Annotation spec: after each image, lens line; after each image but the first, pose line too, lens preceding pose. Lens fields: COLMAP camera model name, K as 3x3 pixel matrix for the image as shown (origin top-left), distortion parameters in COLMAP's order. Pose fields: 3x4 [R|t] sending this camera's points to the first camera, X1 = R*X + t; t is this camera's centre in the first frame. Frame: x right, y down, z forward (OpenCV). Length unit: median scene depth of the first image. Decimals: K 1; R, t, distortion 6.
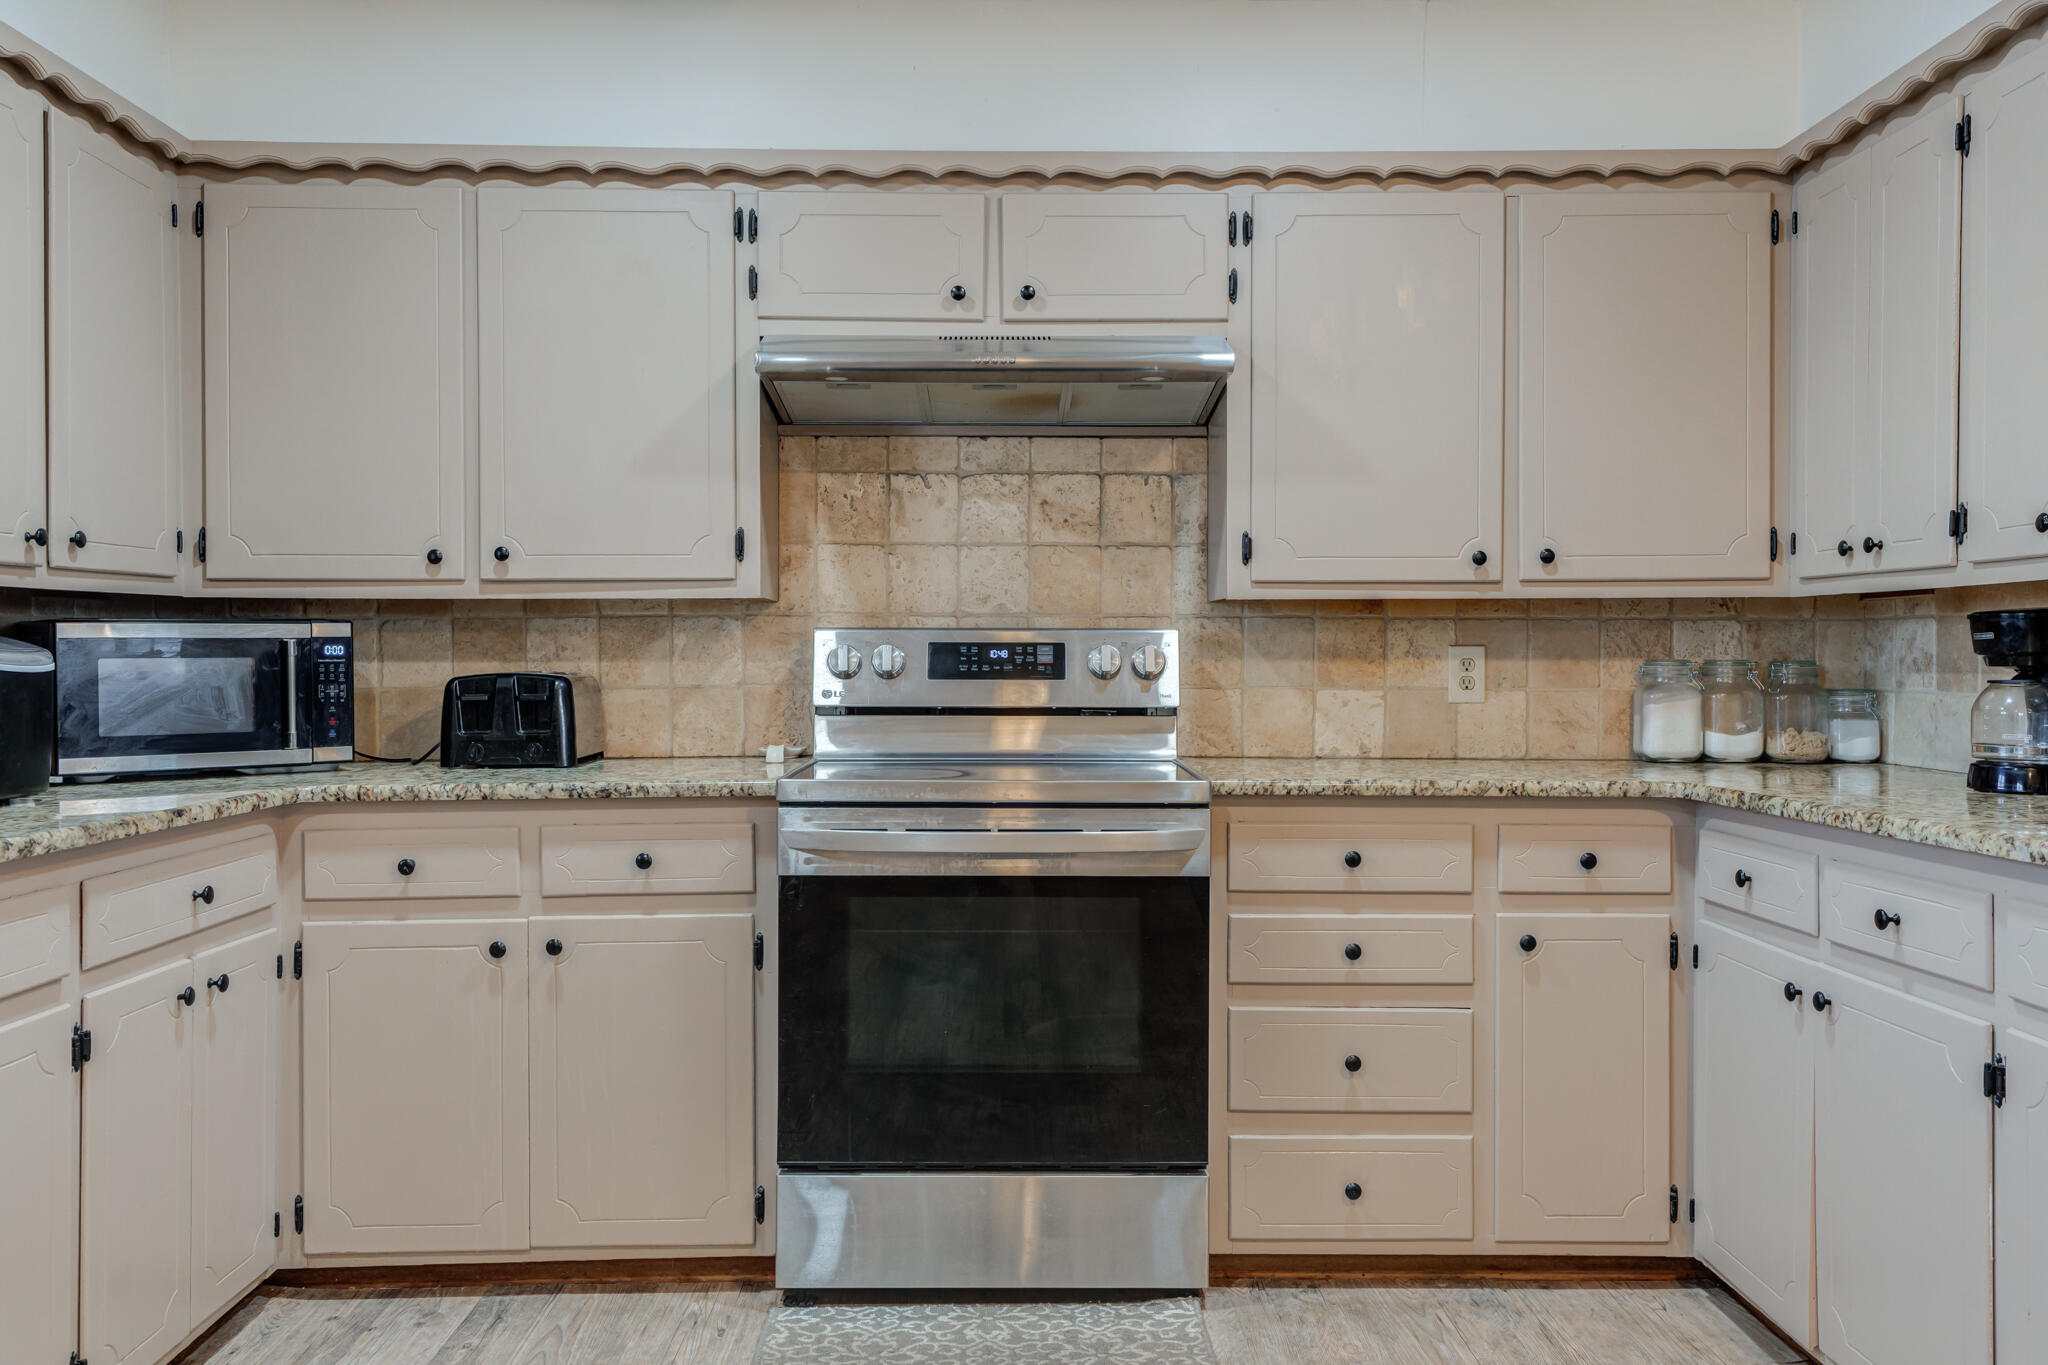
lens RADIAL K [[1727.9, 0, 1030.0], [0, 1727.9, 671.1], [0, 0, 1]] dist [0.045412, -0.001960]
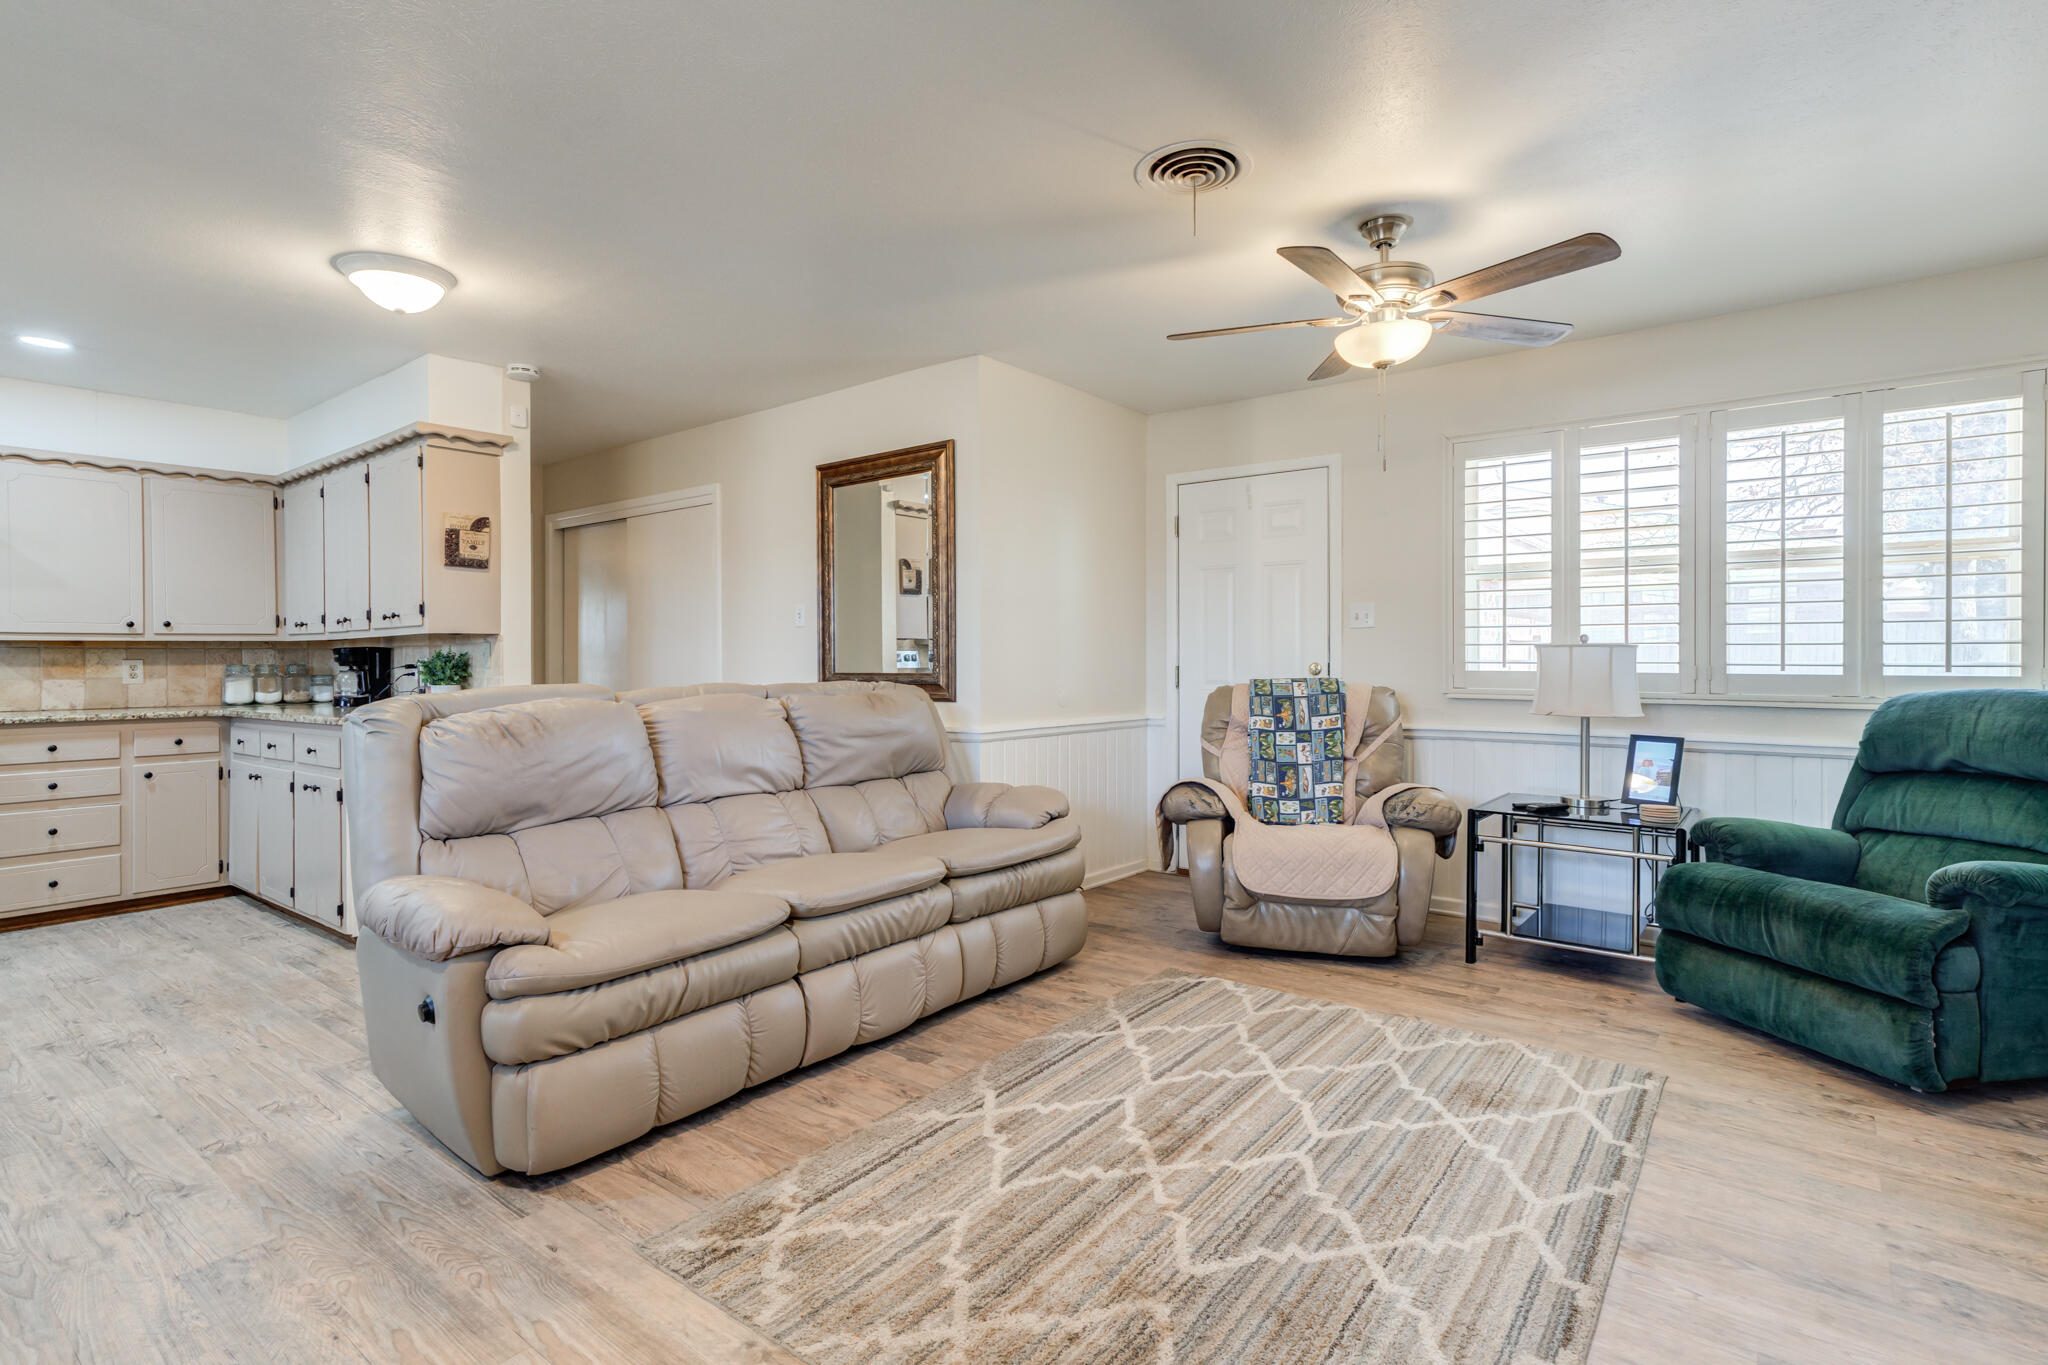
lens RADIAL K [[1003.6, 0, 1016.8], [0, 1003.6, 659.1], [0, 0, 1]] dist [-0.008511, 0.015645]
pose [[0.639903, -0.007364, 0.768420, -0.033900], [0.014971, 0.999884, -0.002885, 0.007383], [-0.768310, 0.013350, 0.639939, -0.910086]]
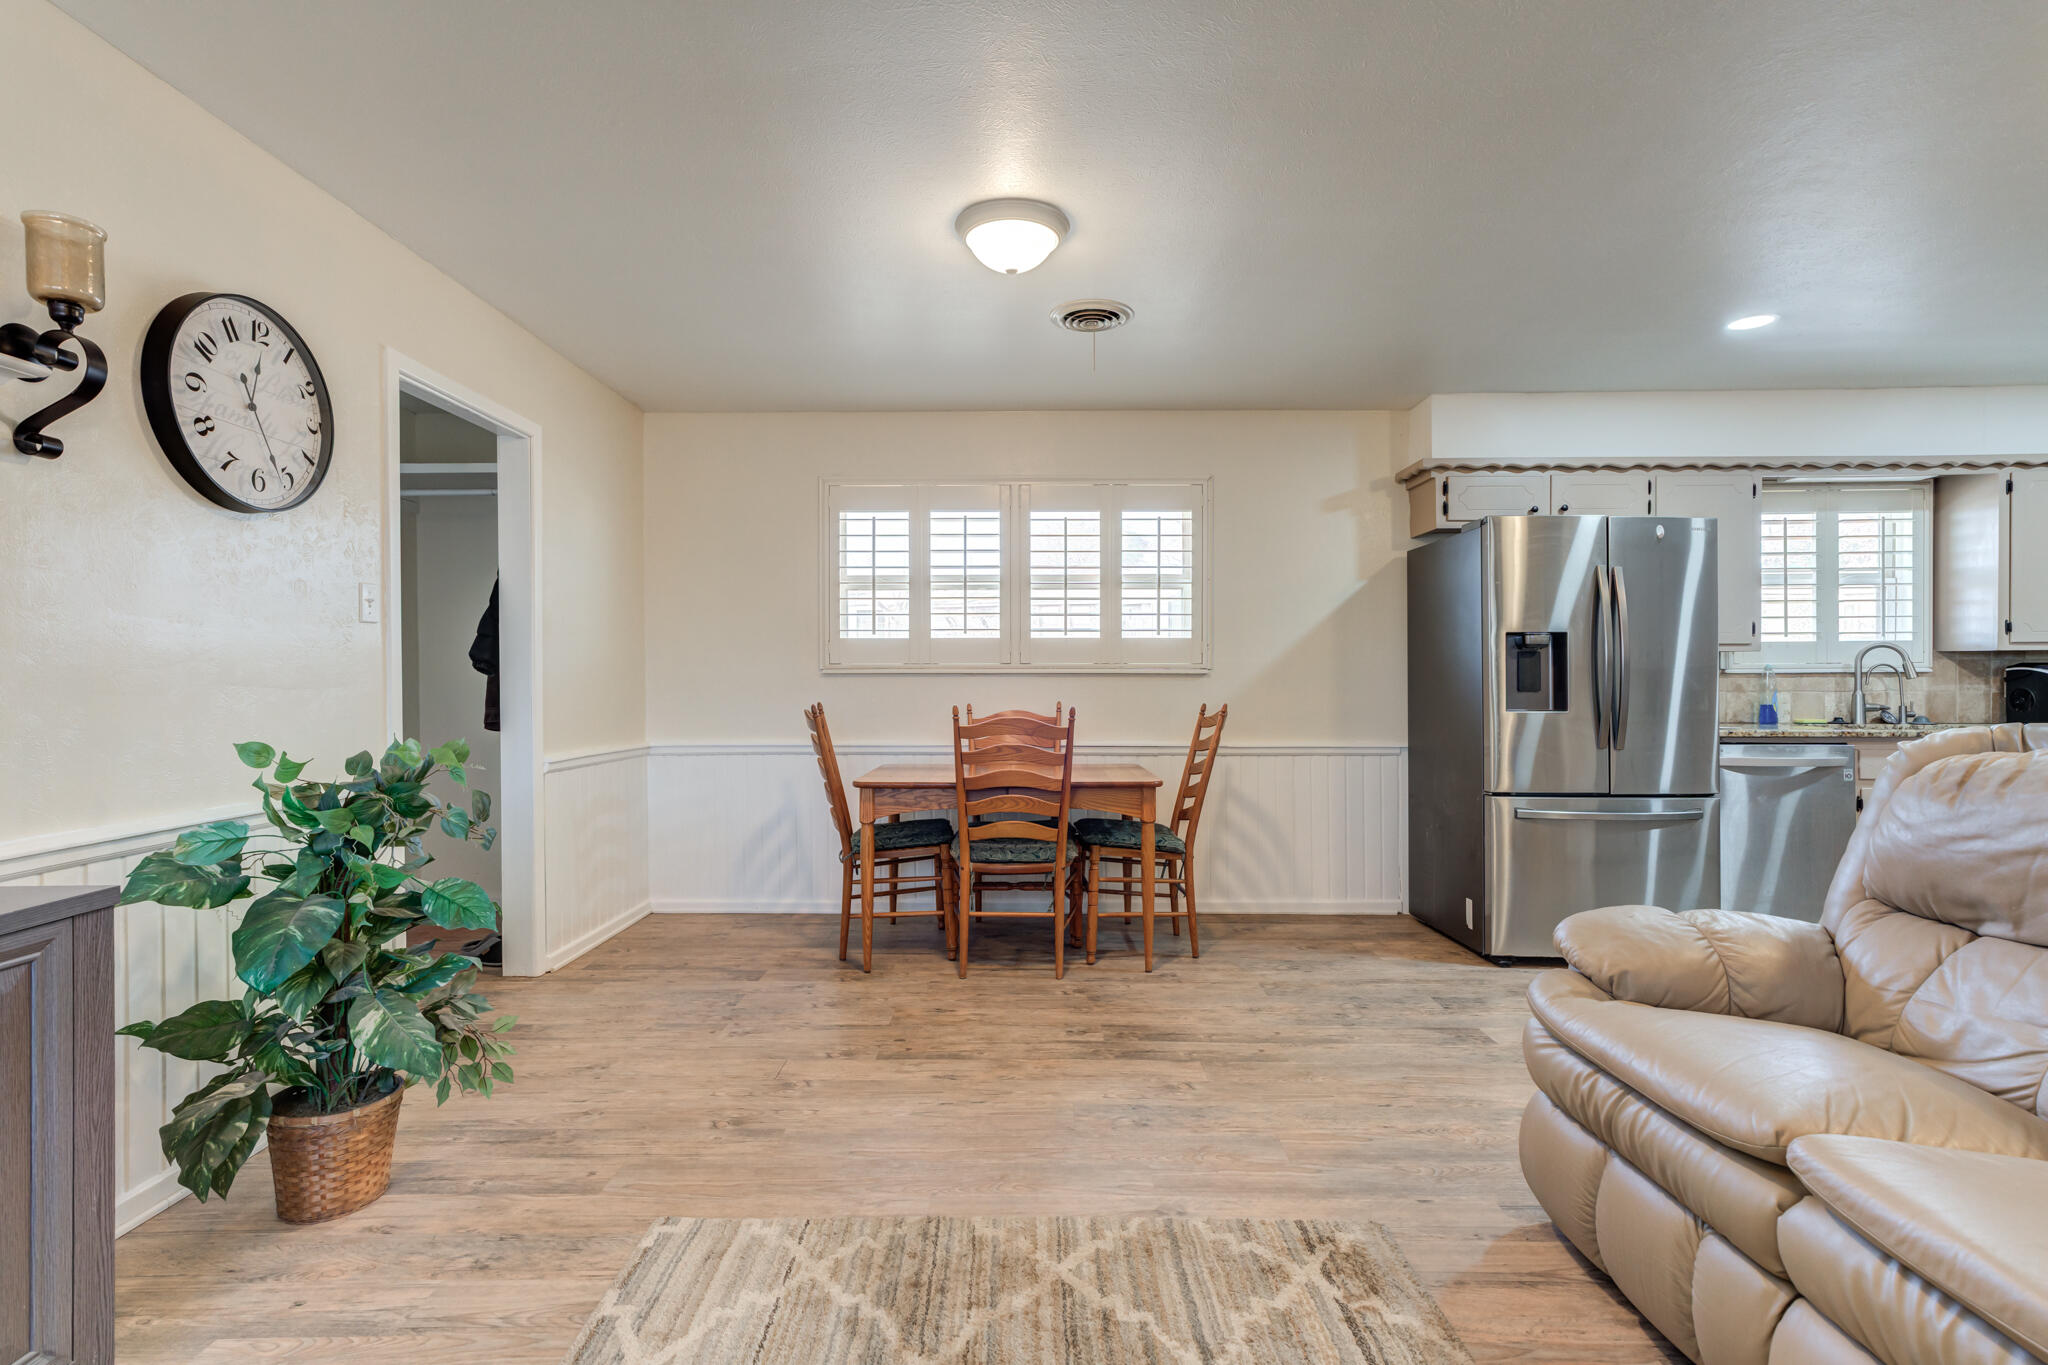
lens RADIAL K [[990.1, 0, 1023.4], [0, 990.1, 671.8], [0, 0, 1]] dist [-0.007719, 0.014882]
pose [[-0.029735, 0.000538, -0.999558, 0.909794], [-0.009928, 0.999950, 0.000834, 0.002320], [0.999508, 0.009948, -0.029729, -0.562121]]
